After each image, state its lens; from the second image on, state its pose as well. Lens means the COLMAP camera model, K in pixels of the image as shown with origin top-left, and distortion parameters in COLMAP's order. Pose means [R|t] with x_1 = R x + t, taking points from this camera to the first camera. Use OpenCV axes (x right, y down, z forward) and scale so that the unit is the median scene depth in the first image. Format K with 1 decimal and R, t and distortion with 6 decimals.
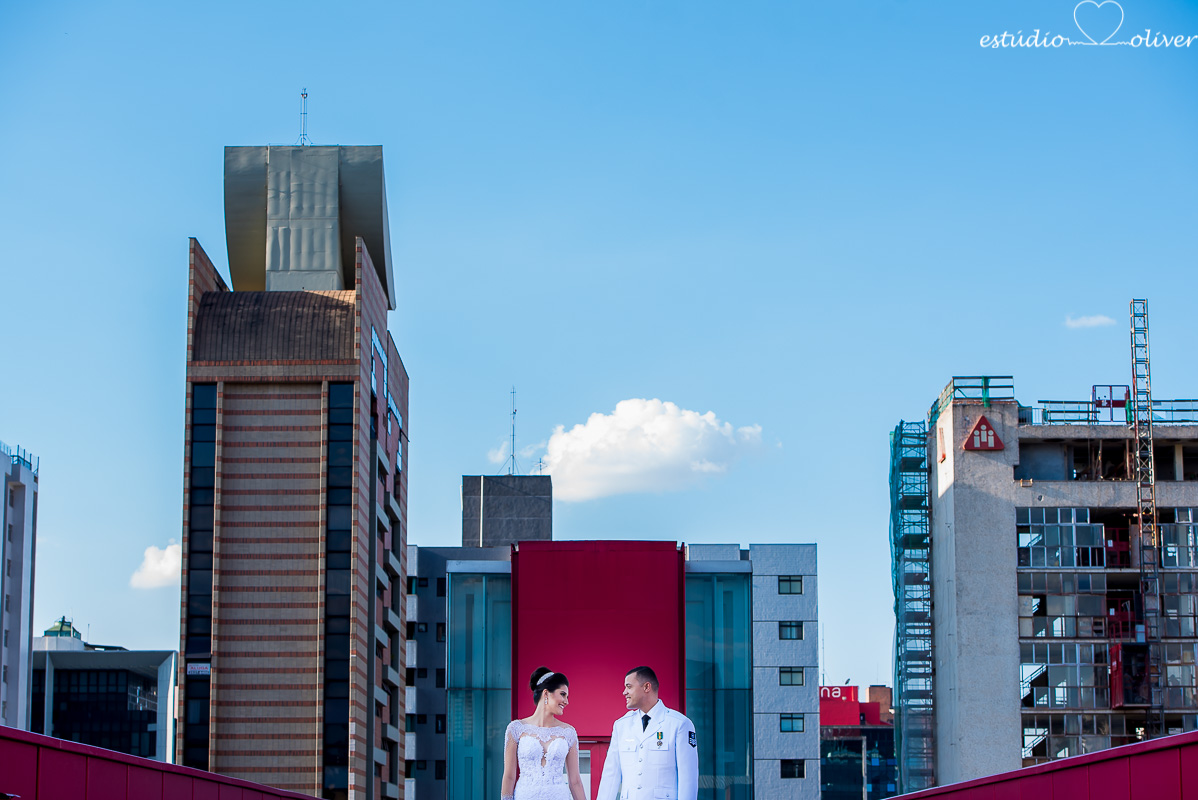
lens RADIAL K [[2684.6, 0, 599.0], [0, 2684.6, 400.0], [0, 0, 1]] dist [-0.026435, -0.435112]
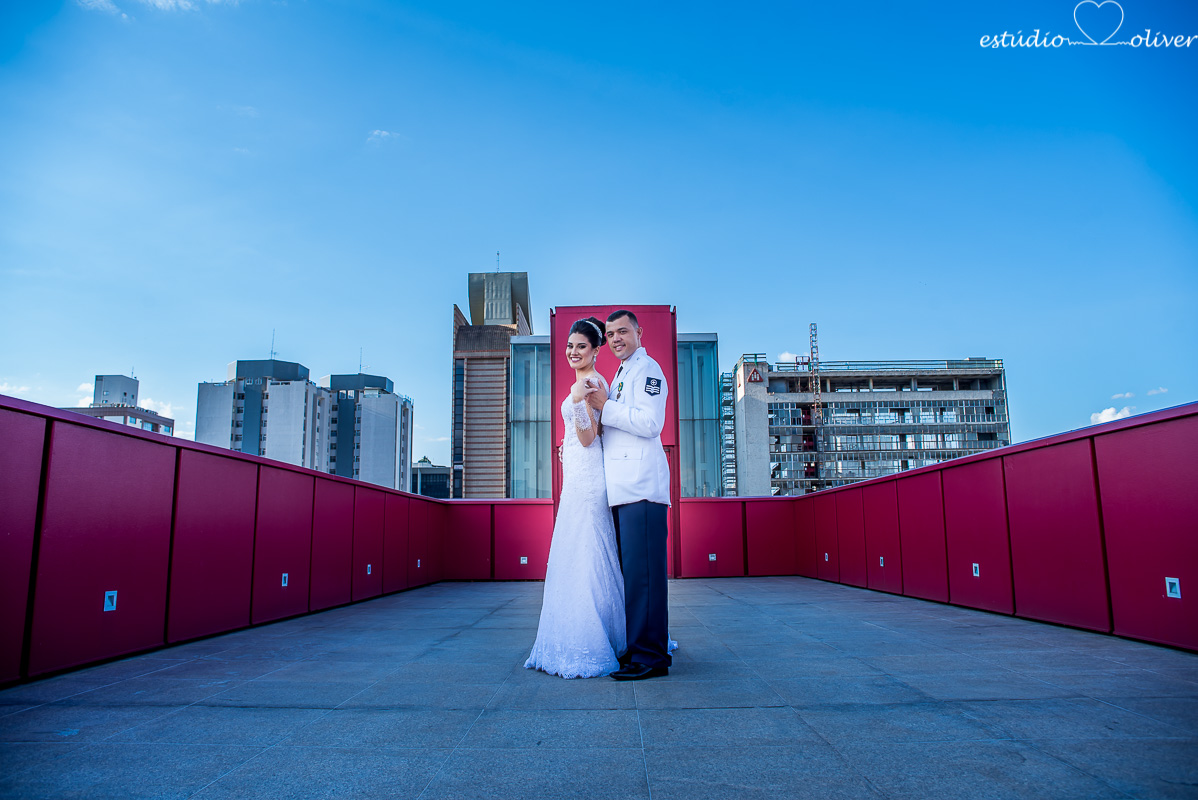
lens RADIAL K [[827.1, 0, 599.0], [0, 827.1, 400.0], [0, 0, 1]] dist [-0.127516, 0.099585]
pose [[0.999852, -0.012297, -0.012024, -0.001019], [0.012337, 0.999919, 0.003208, 0.032416], [0.011984, -0.003356, 0.999923, 0.188085]]
